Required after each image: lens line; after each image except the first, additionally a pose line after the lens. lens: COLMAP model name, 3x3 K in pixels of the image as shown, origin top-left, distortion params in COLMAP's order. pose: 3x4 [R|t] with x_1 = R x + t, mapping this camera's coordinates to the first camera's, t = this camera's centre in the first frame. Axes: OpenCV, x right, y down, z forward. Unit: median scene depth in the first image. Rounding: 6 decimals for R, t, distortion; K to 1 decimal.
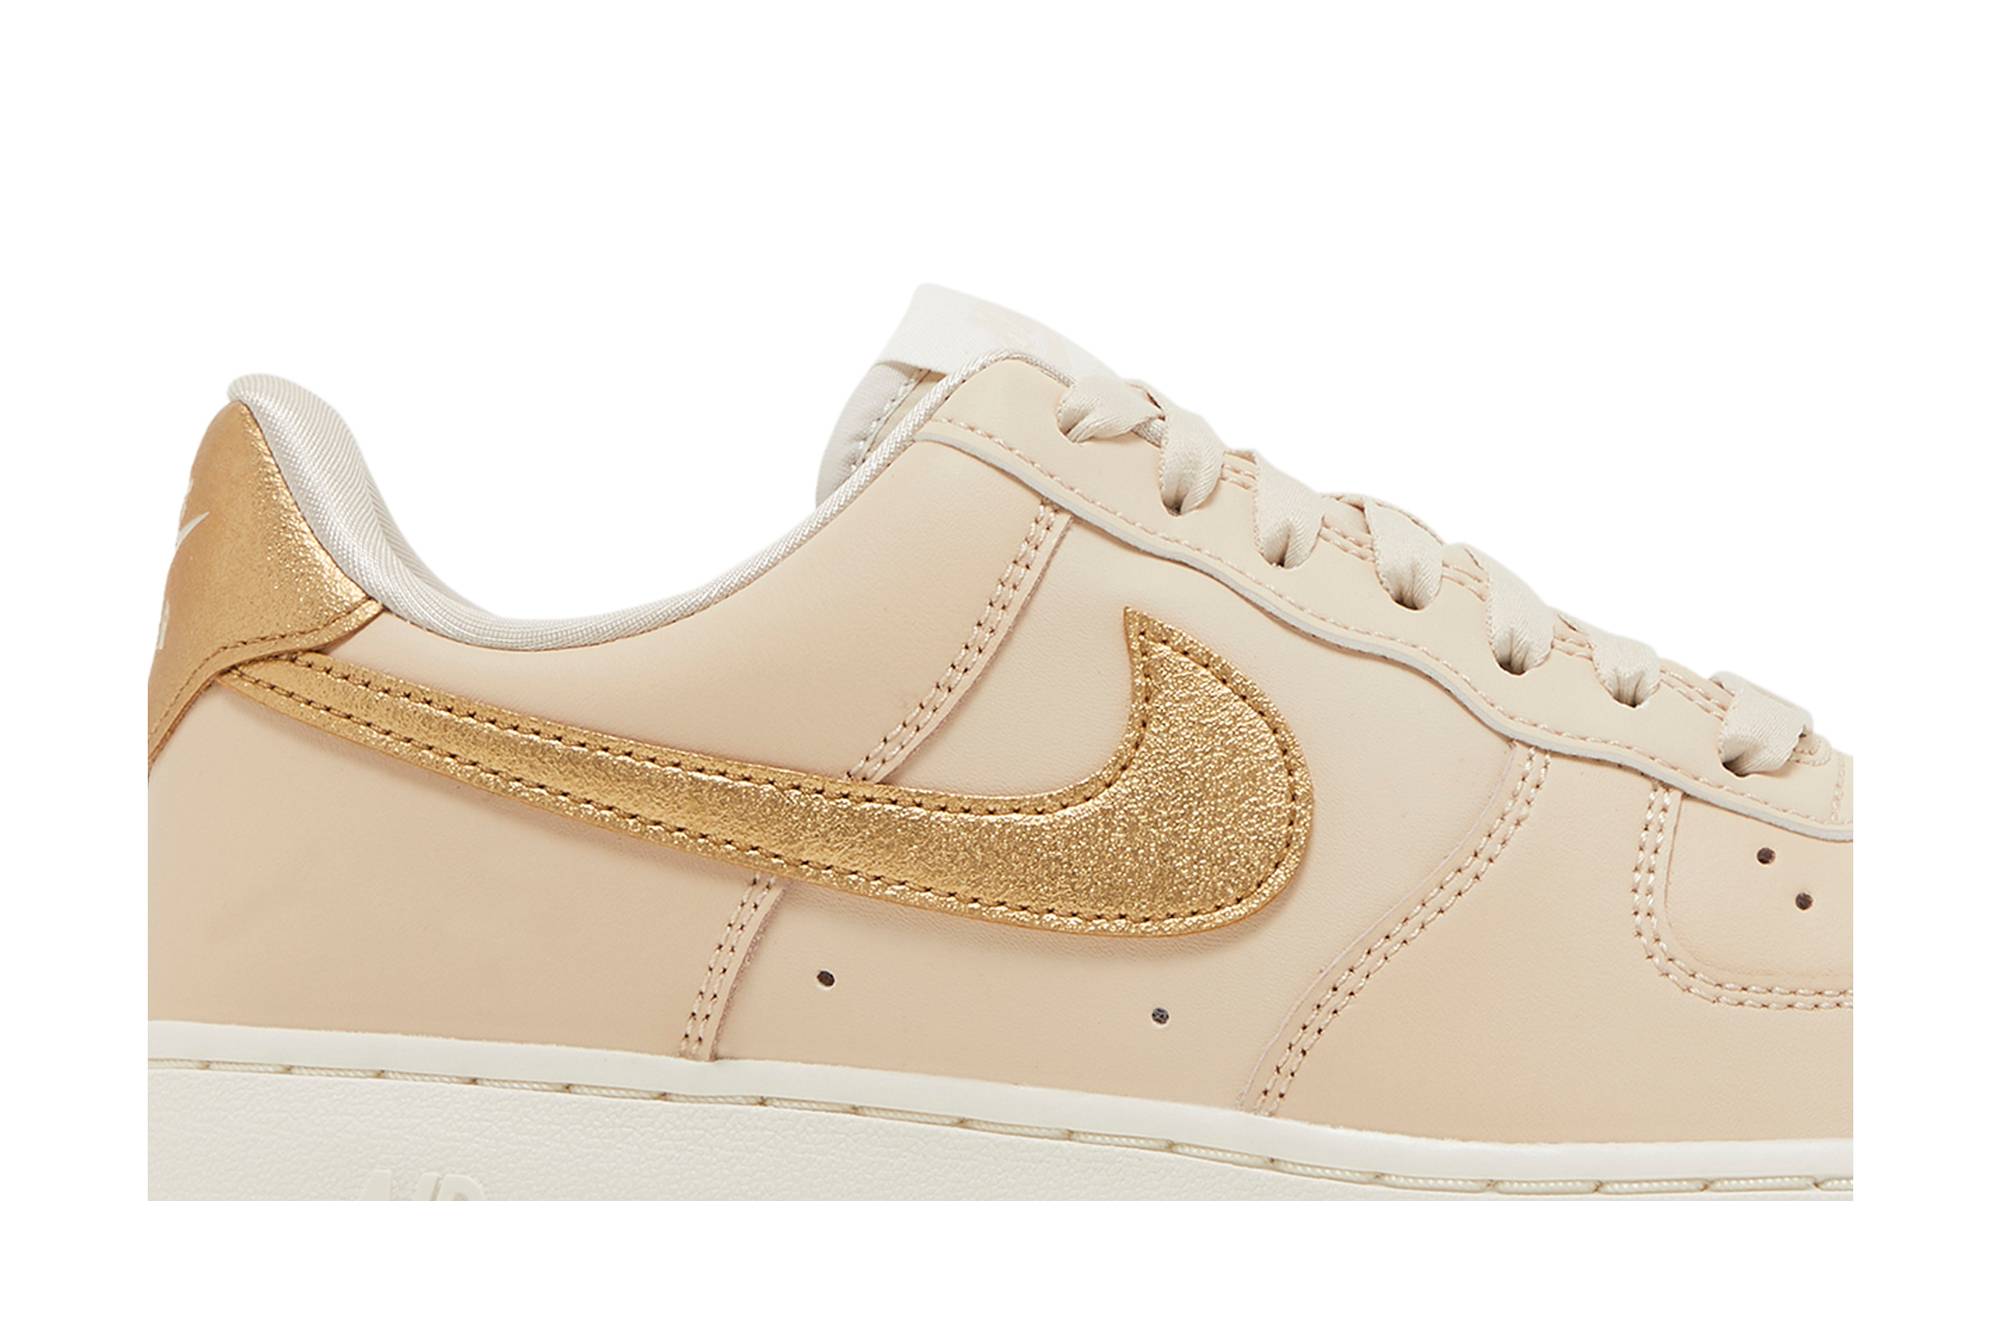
lens RADIAL K [[2673.3, 0, 1001.4], [0, 2673.3, 680.5], [0, 0, 1]] dist [0.075863, 0.000000]
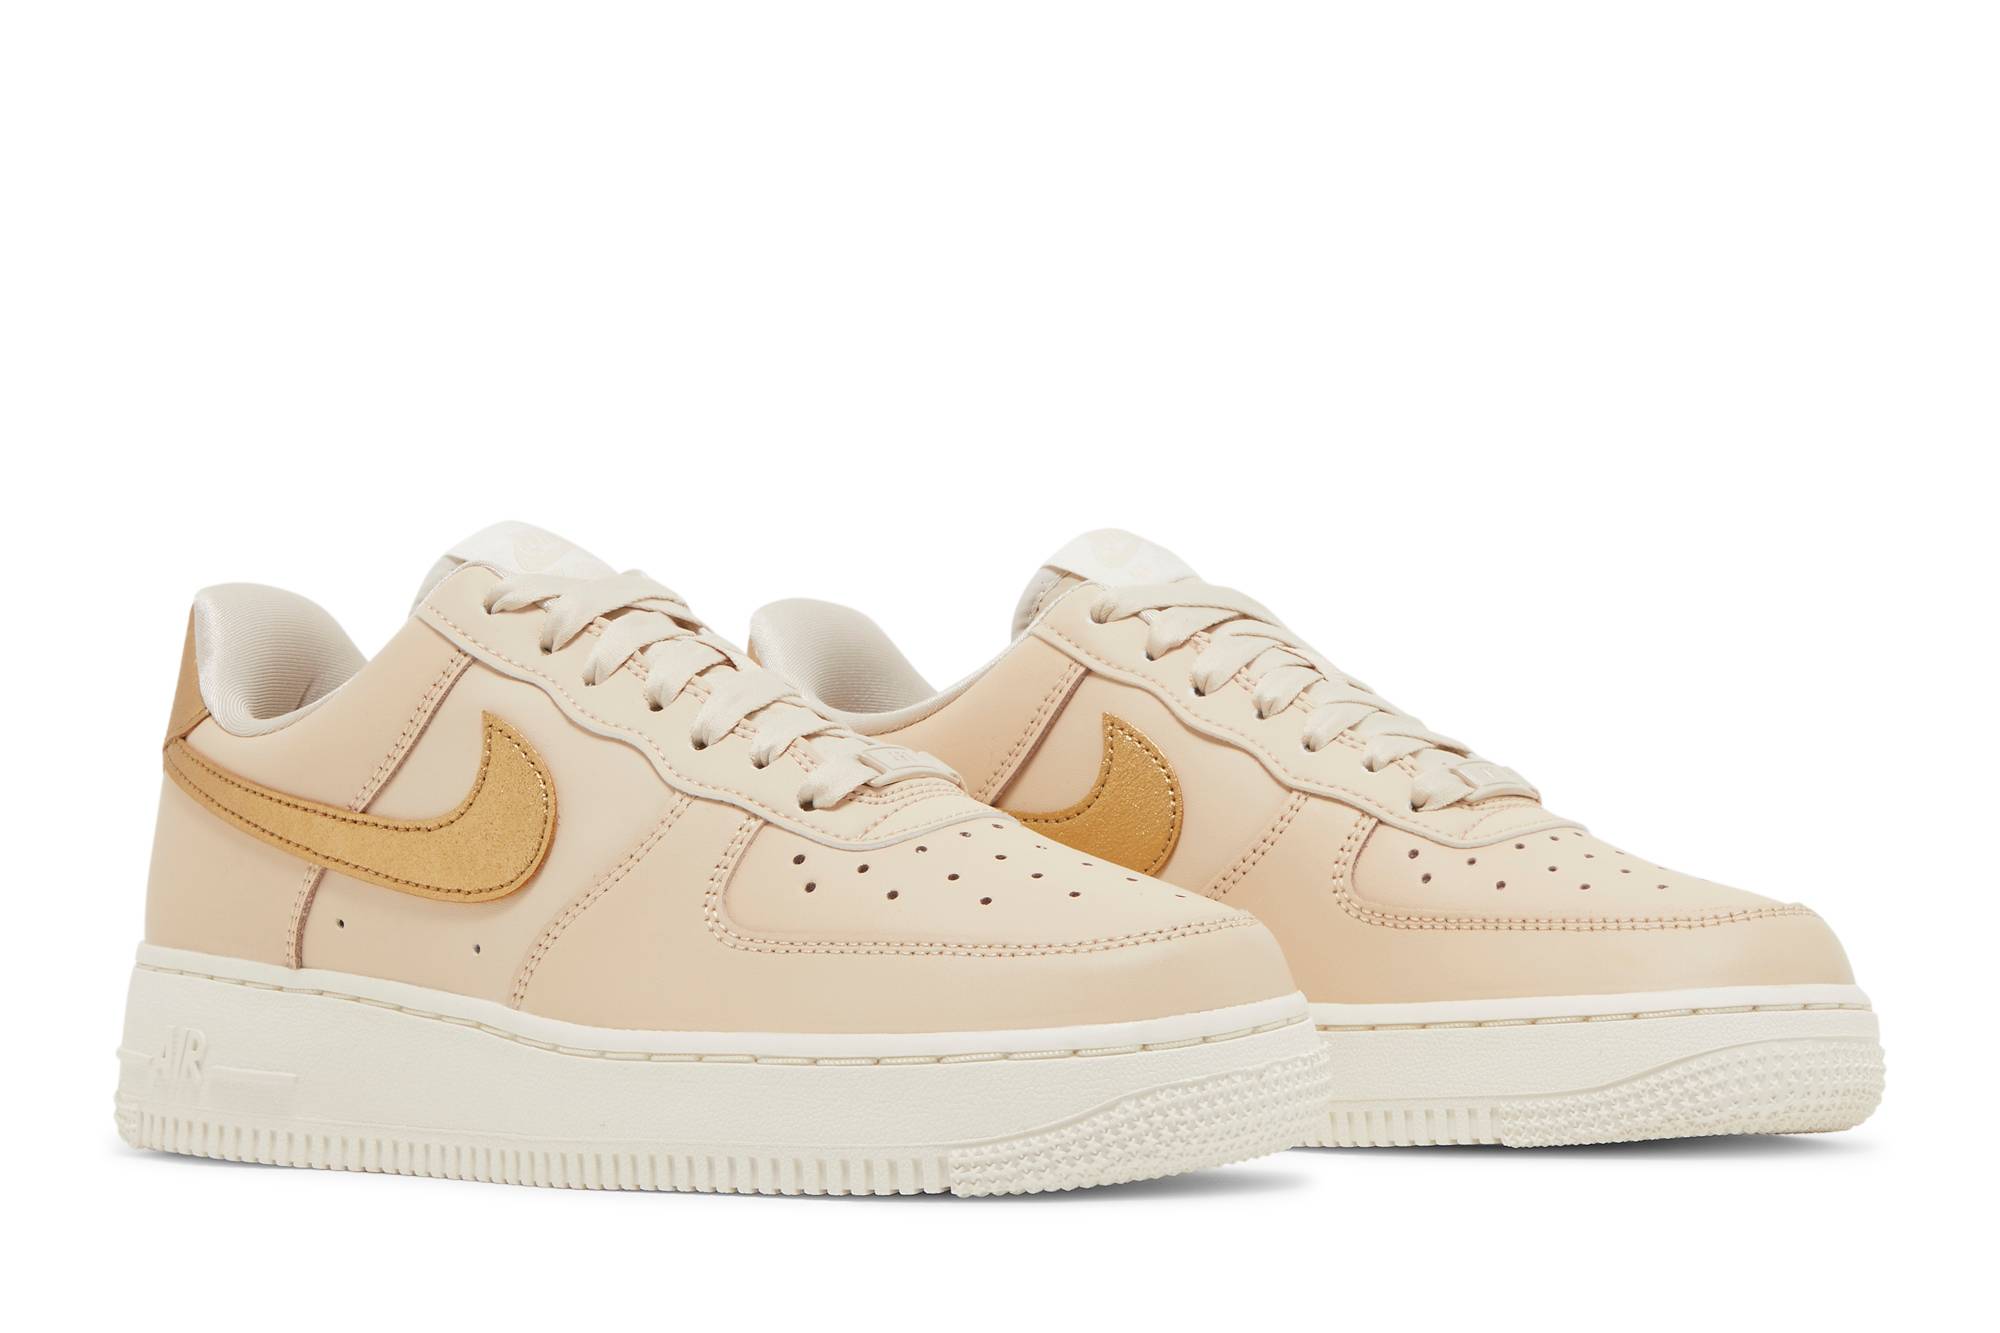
lens RADIAL K [[2673.3, 0, 1000.3], [0, 2673.3, 656.9], [0, 0, 1]] dist [0.075863, 0.000000]
pose [[0.856630, -0.026058, -0.515272, 1.226631], [-0.003788, 0.998379, -0.056787, 0.035054], [0.515917, 0.050598, 0.855143, -0.299104]]
